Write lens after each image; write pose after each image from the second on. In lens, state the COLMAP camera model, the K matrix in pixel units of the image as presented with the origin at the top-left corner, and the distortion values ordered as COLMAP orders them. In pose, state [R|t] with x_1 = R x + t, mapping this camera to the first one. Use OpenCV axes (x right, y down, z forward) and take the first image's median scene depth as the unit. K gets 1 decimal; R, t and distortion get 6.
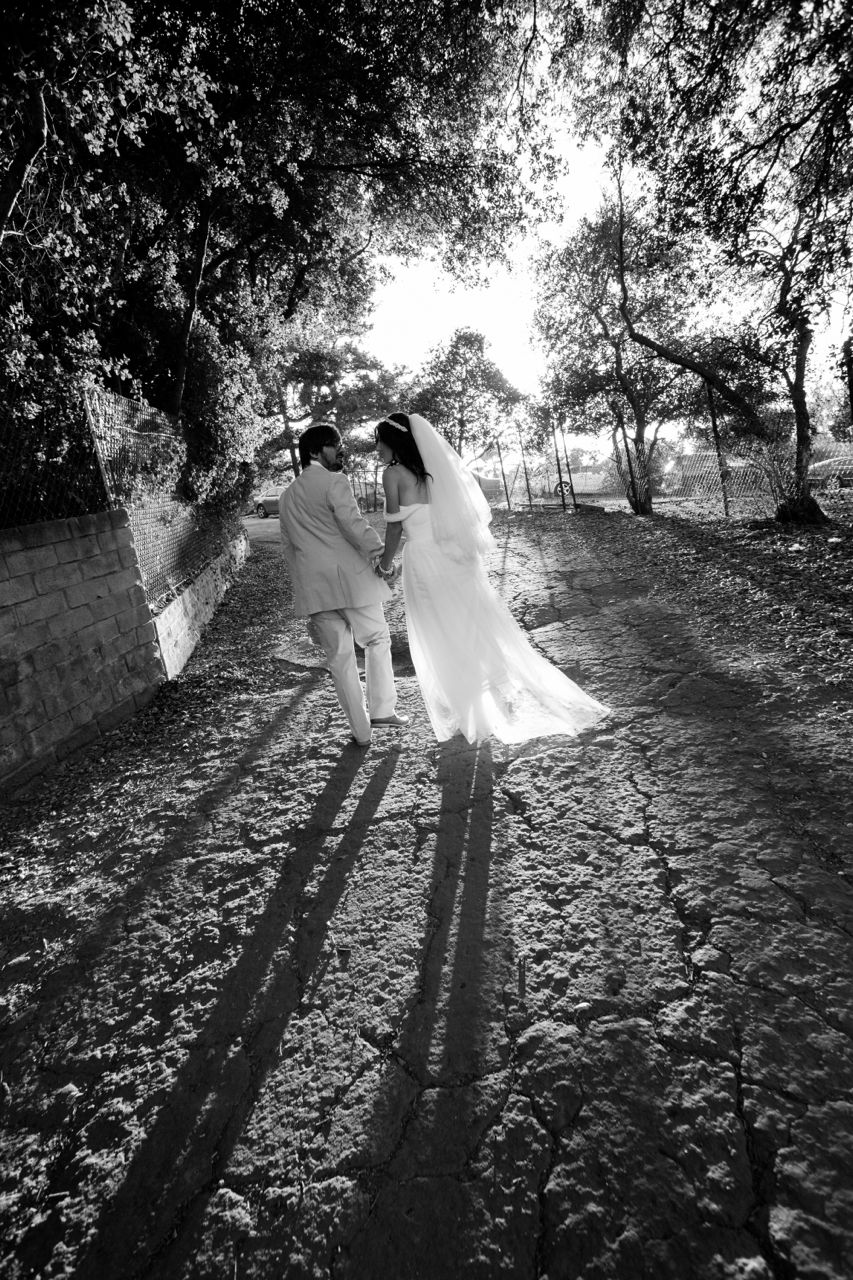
lens RADIAL K [[739.1, 0, 432.2], [0, 739.1, 638.5], [0, 0, 1]] dist [-0.003487, -0.000113]
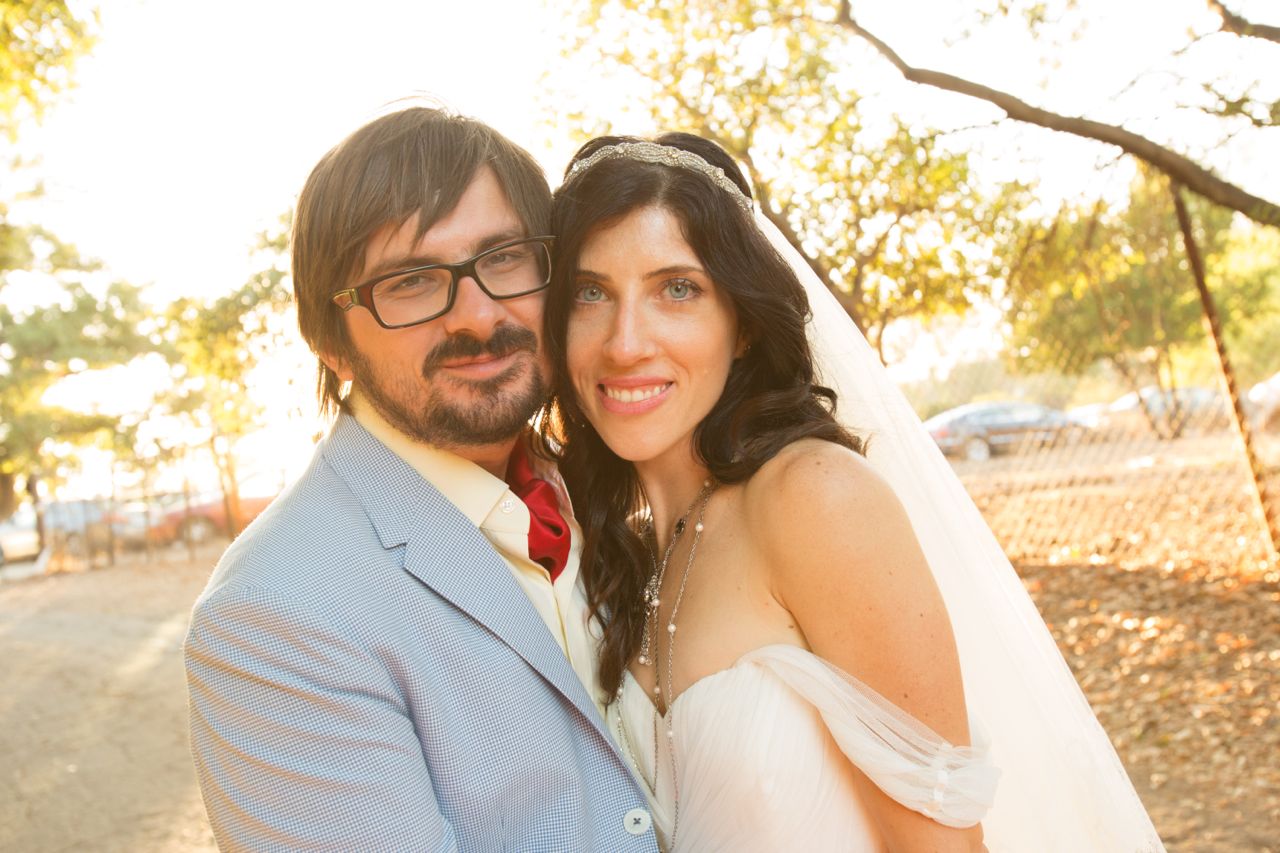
lens RADIAL K [[1322.7, 0, 635.6], [0, 1322.7, 424.1], [0, 0, 1]] dist [0.074134, 0.000000]
pose [[0.951712, -0.032927, 0.305222, -0.014630], [0.107043, 0.967427, -0.229405, -0.026721], [-0.287727, 0.250999, 0.924236, 0.115554]]
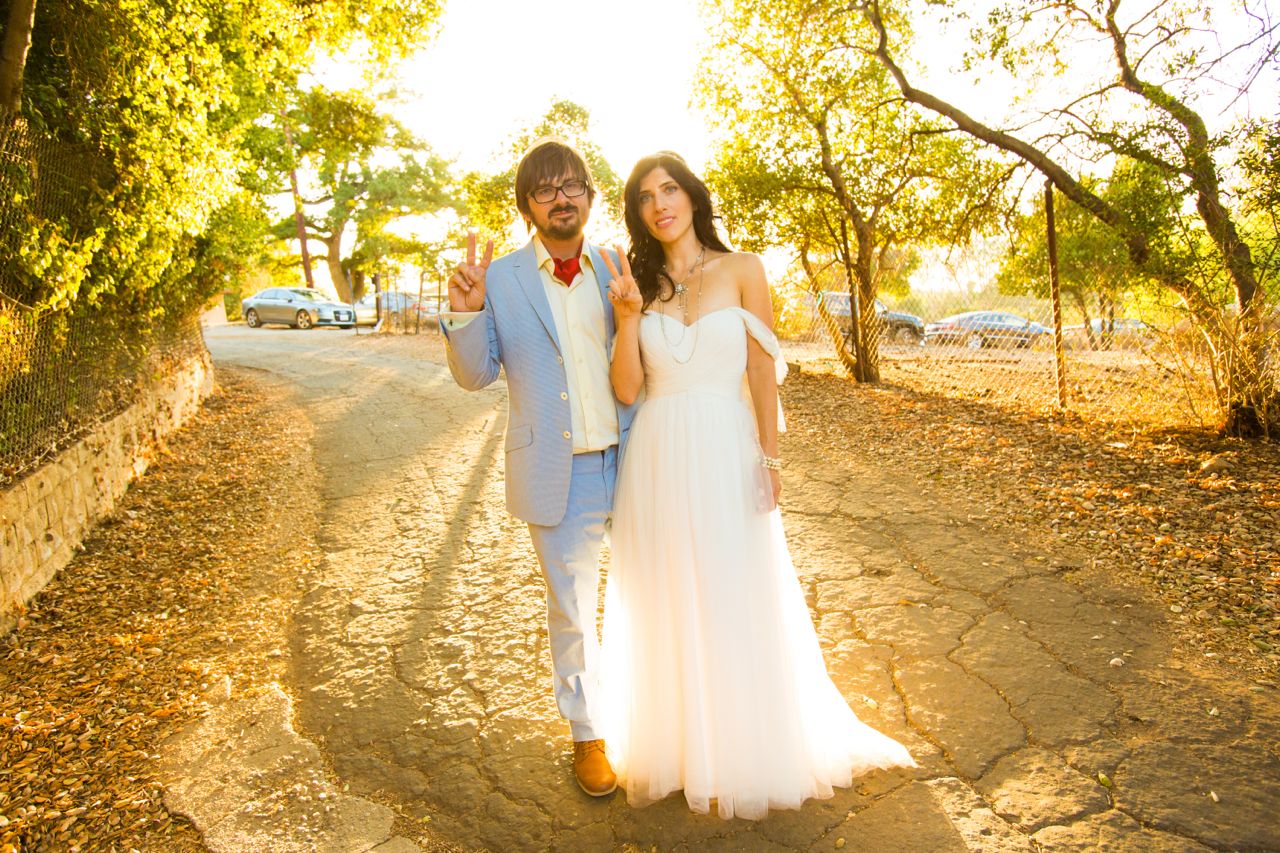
lens RADIAL K [[858.3, 0, 663.0], [0, 858.3, 440.0], [0, 0, 1]] dist [-0.028202, 0.001012]
pose [[0.973824, 0.055593, 0.220400, -0.014875], [-0.043581, 0.997306, -0.059000, -0.020153], [-0.223087, 0.047850, 0.973624, 0.095727]]
